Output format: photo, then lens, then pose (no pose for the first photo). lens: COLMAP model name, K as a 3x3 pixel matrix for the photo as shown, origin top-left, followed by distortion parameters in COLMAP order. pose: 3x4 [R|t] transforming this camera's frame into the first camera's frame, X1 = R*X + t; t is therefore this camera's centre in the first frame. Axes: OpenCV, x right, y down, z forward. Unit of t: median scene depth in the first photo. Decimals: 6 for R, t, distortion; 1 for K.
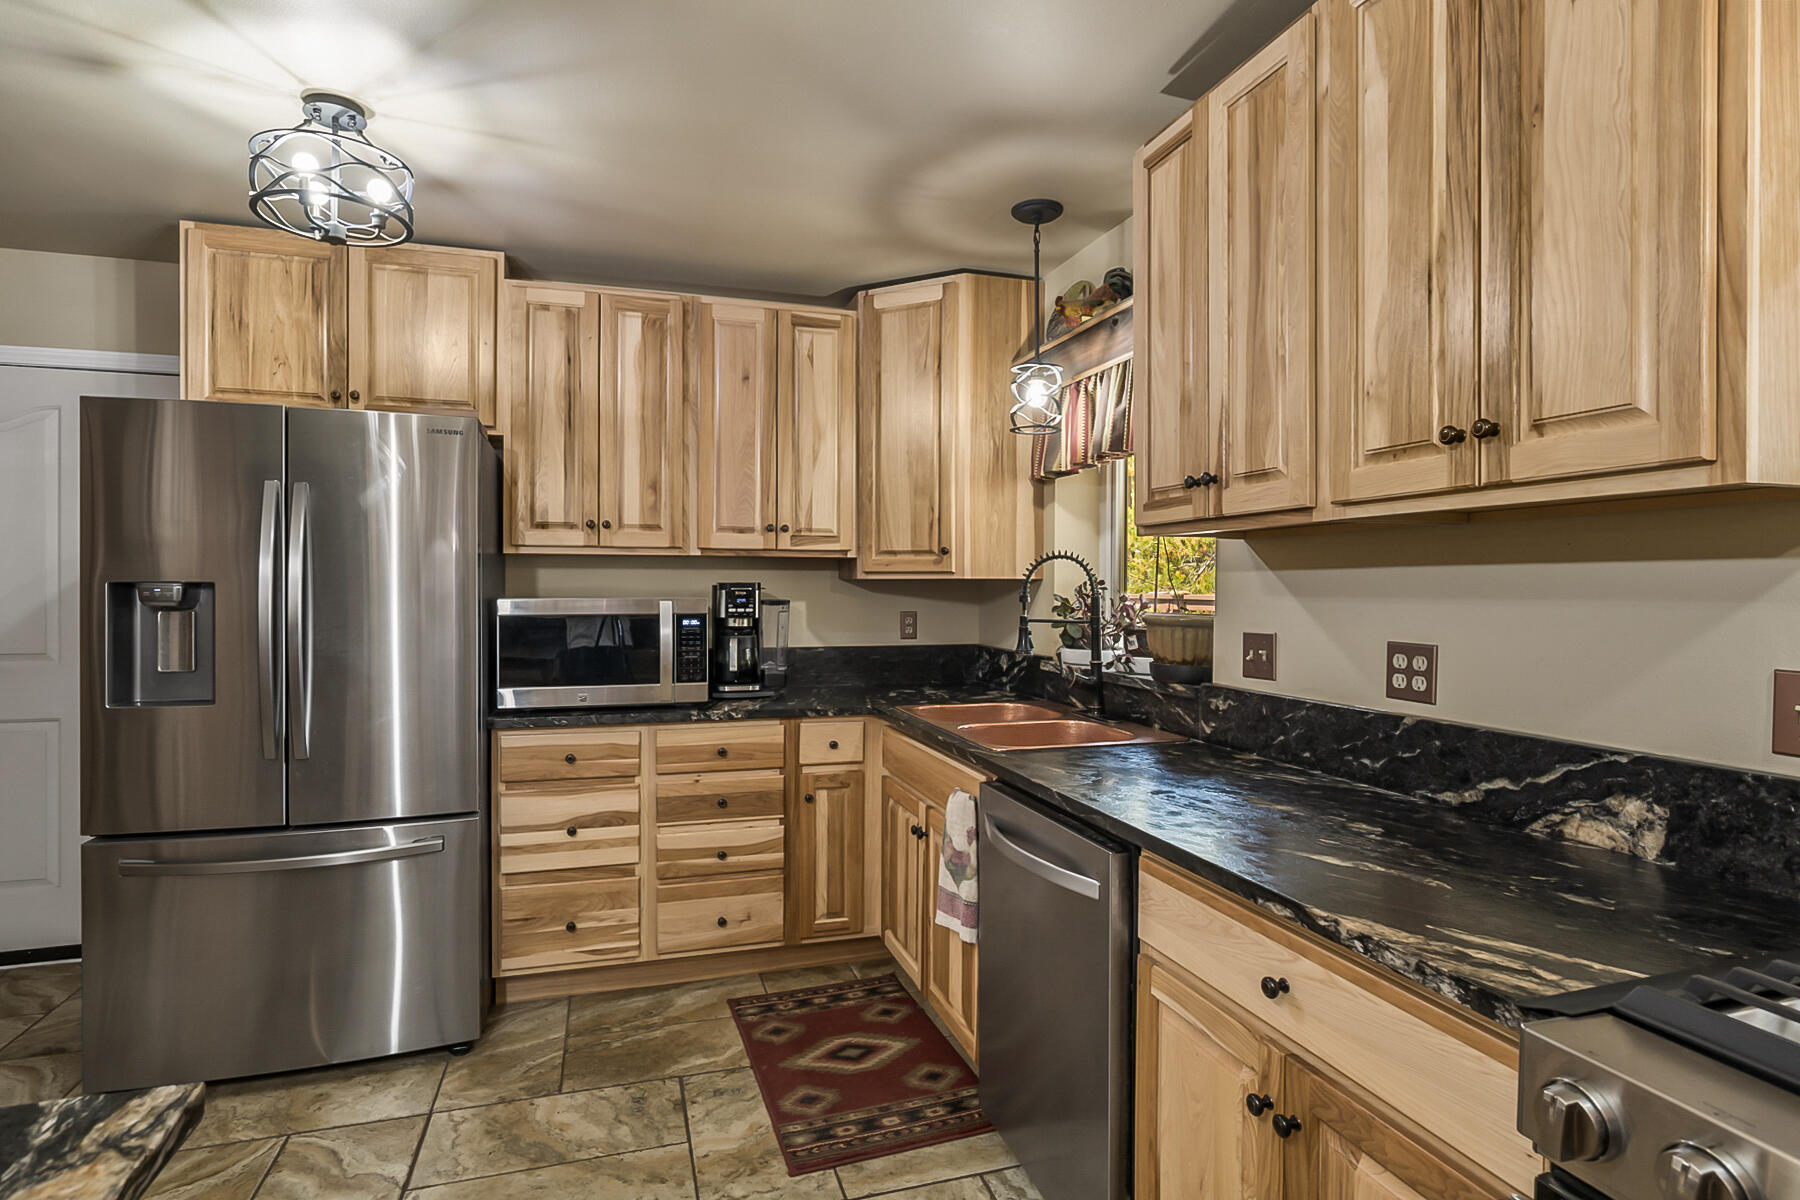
lens RADIAL K [[908.7, 0, 897.1], [0, 908.7, 590.4], [0, 0, 1]] dist [-0.021494, 0.010016]
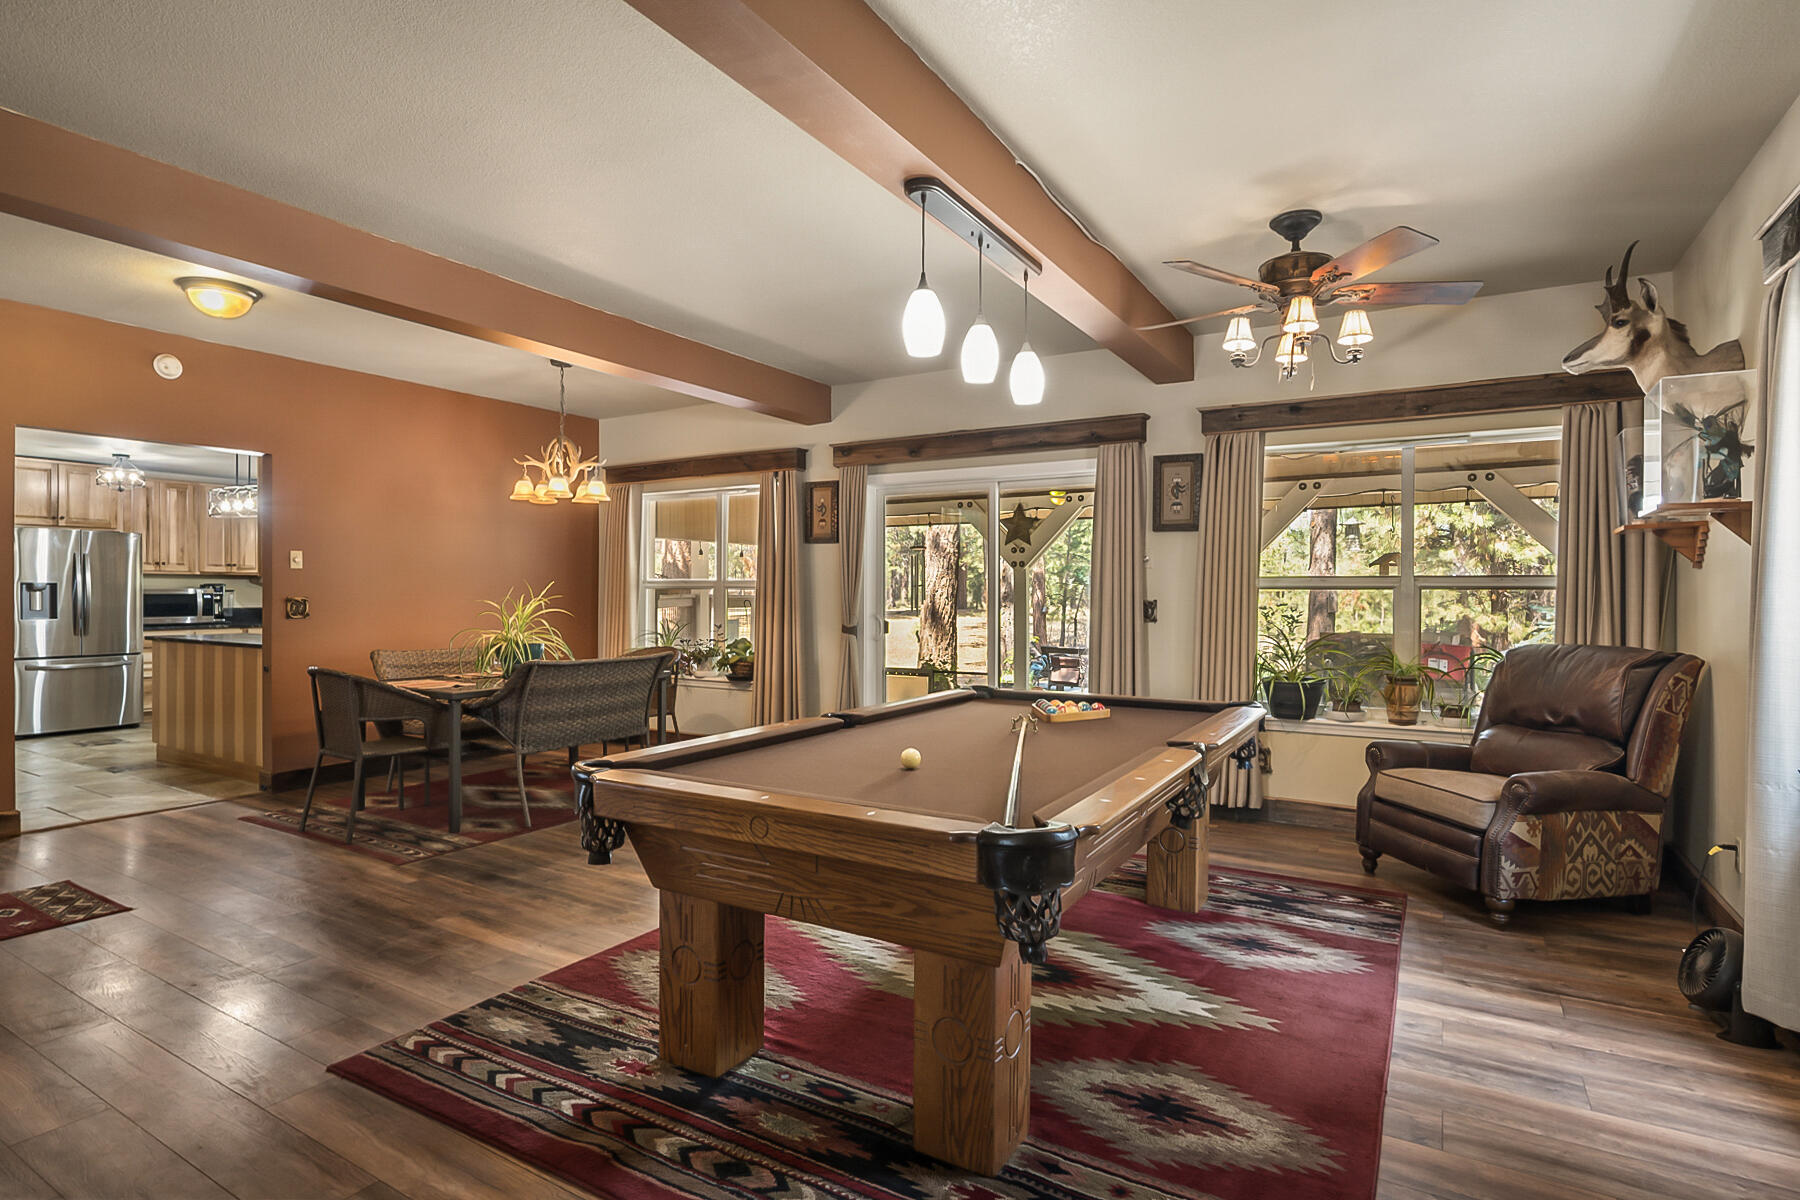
lens RADIAL K [[908.7, 0, 893.1], [0, 908.7, 598.6], [0, 0, 1]] dist [-0.021494, 0.010016]
pose [[0.749723, -0.004733, 0.661735, -0.623603], [0.000221, 0.999976, 0.006902, 0.025896], [-0.661752, -0.005029, 0.749706, -3.488419]]
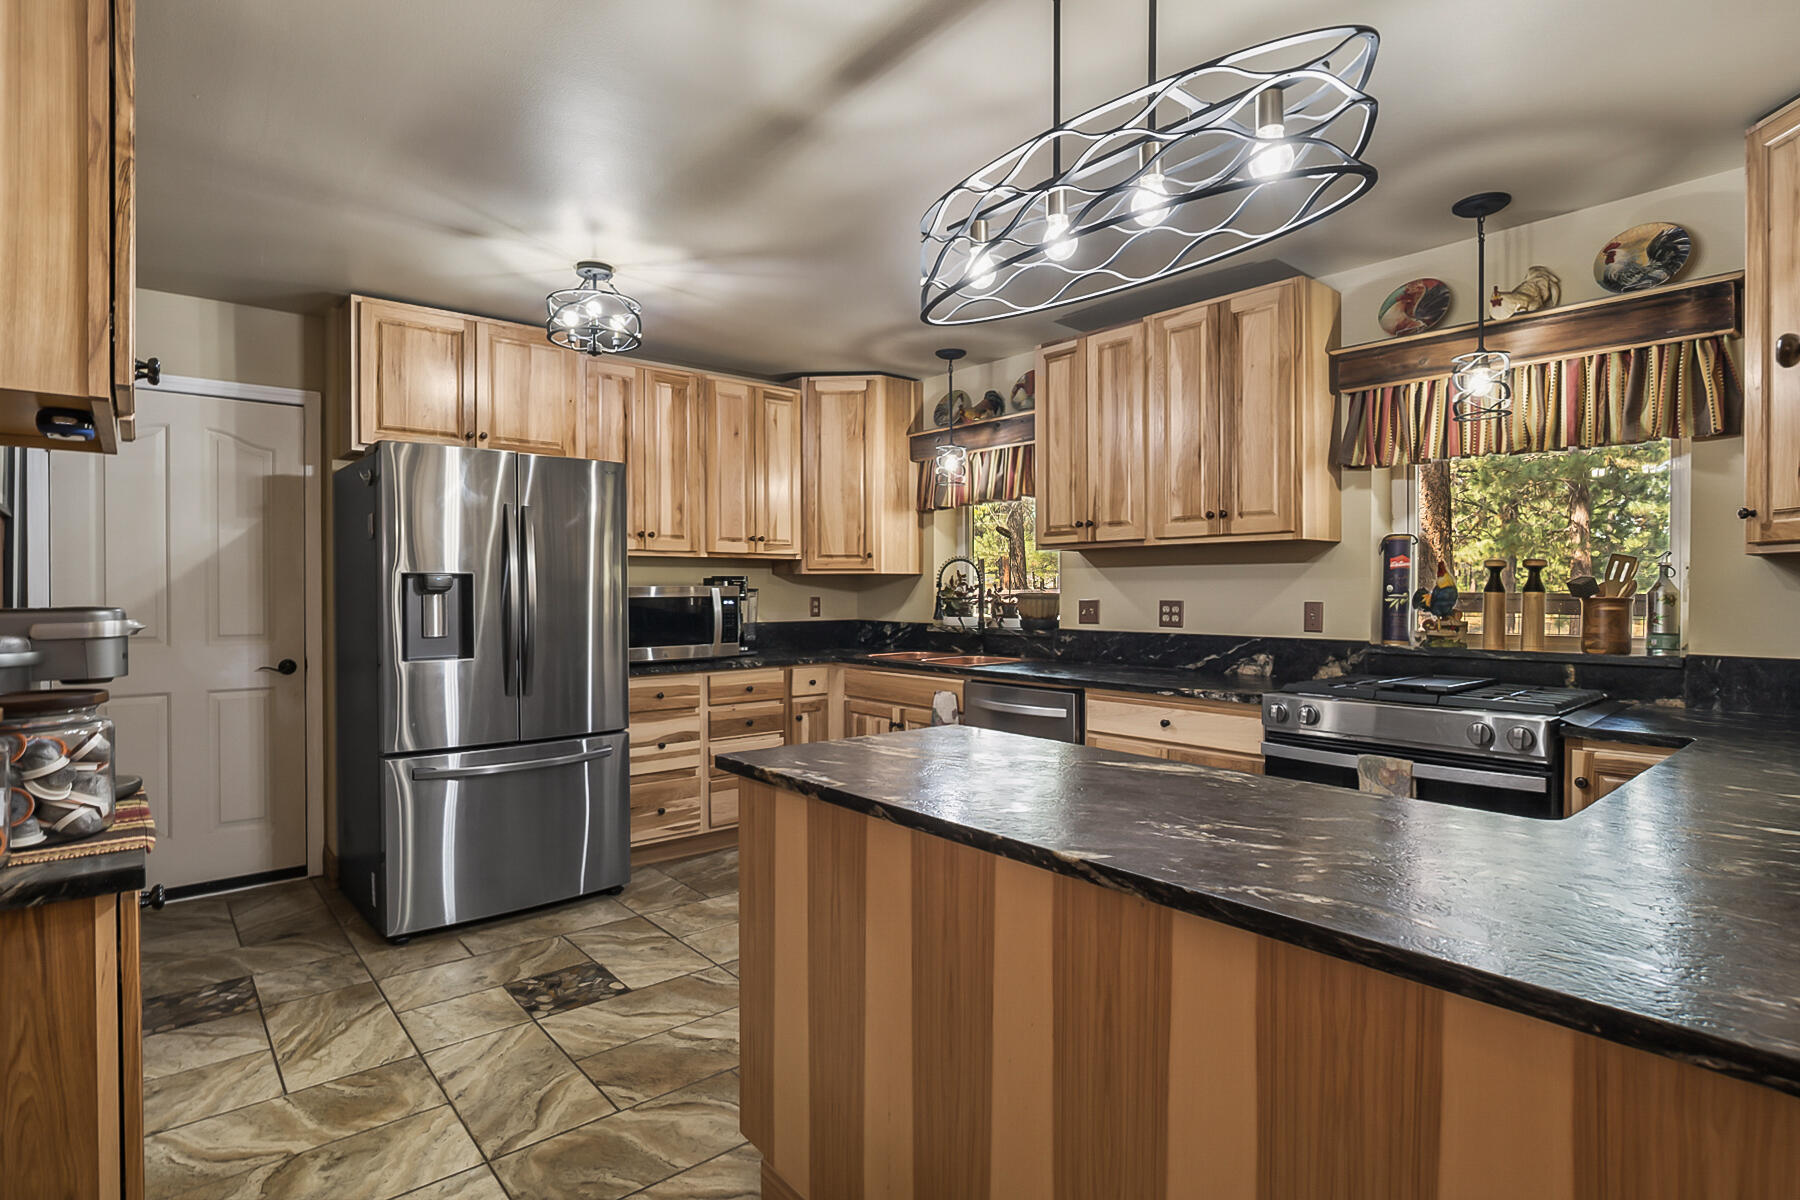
lens RADIAL K [[908.7, 0, 897.7], [0, 908.7, 599.4], [0, 0, 1]] dist [-0.021494, 0.010016]
pose [[0.919641, -0.010533, 0.392618, -0.686347], [0.007192, 0.999924, 0.009981, 0.021567], [-0.392694, -0.006355, 0.919647, -0.581354]]
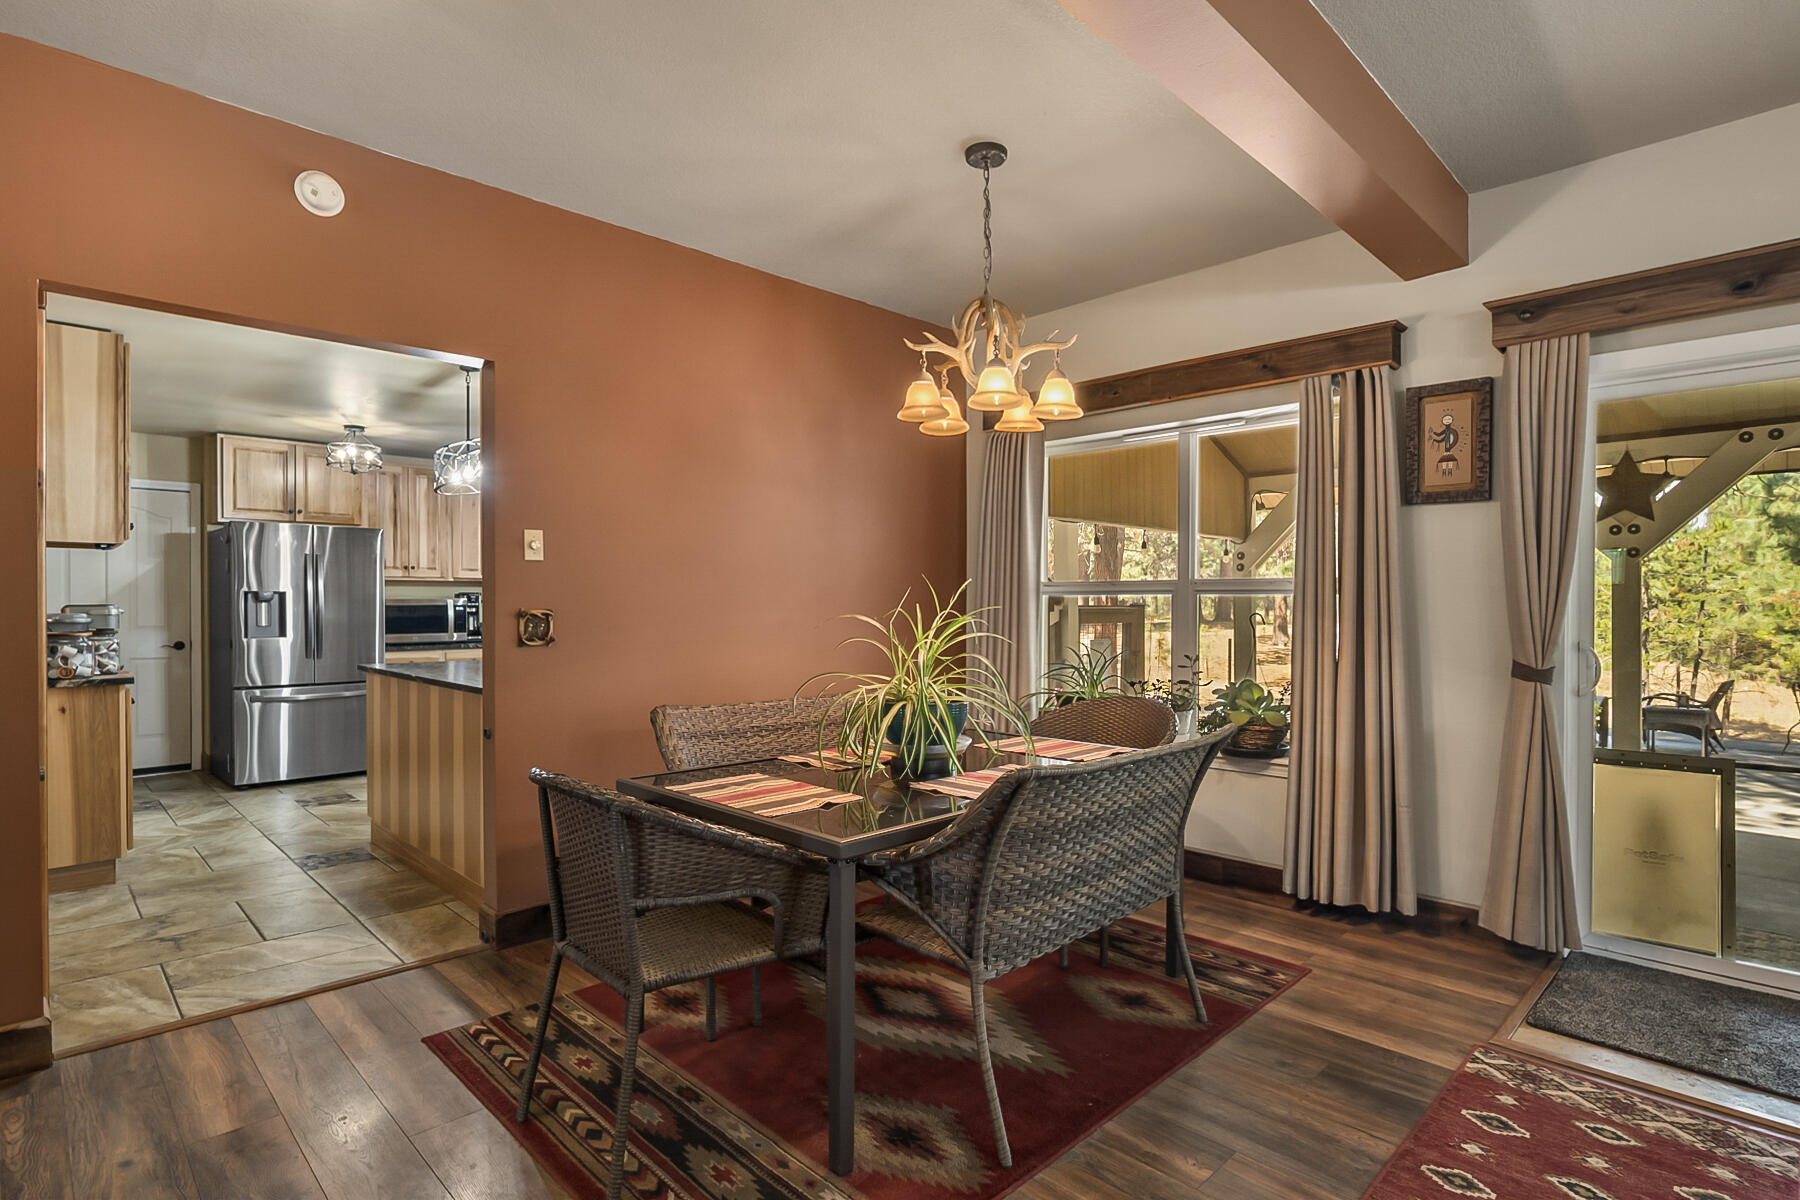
lens RADIAL K [[908.7, 0, 909.0], [0, 908.7, 613.0], [0, 0, 1]] dist [-0.021494, 0.010016]
pose [[0.883310, -0.007528, 0.468729, -0.372644], [0.002928, 0.999940, 0.010541, 0.030971], [-0.468780, -0.007938, 0.883279, -2.163204]]
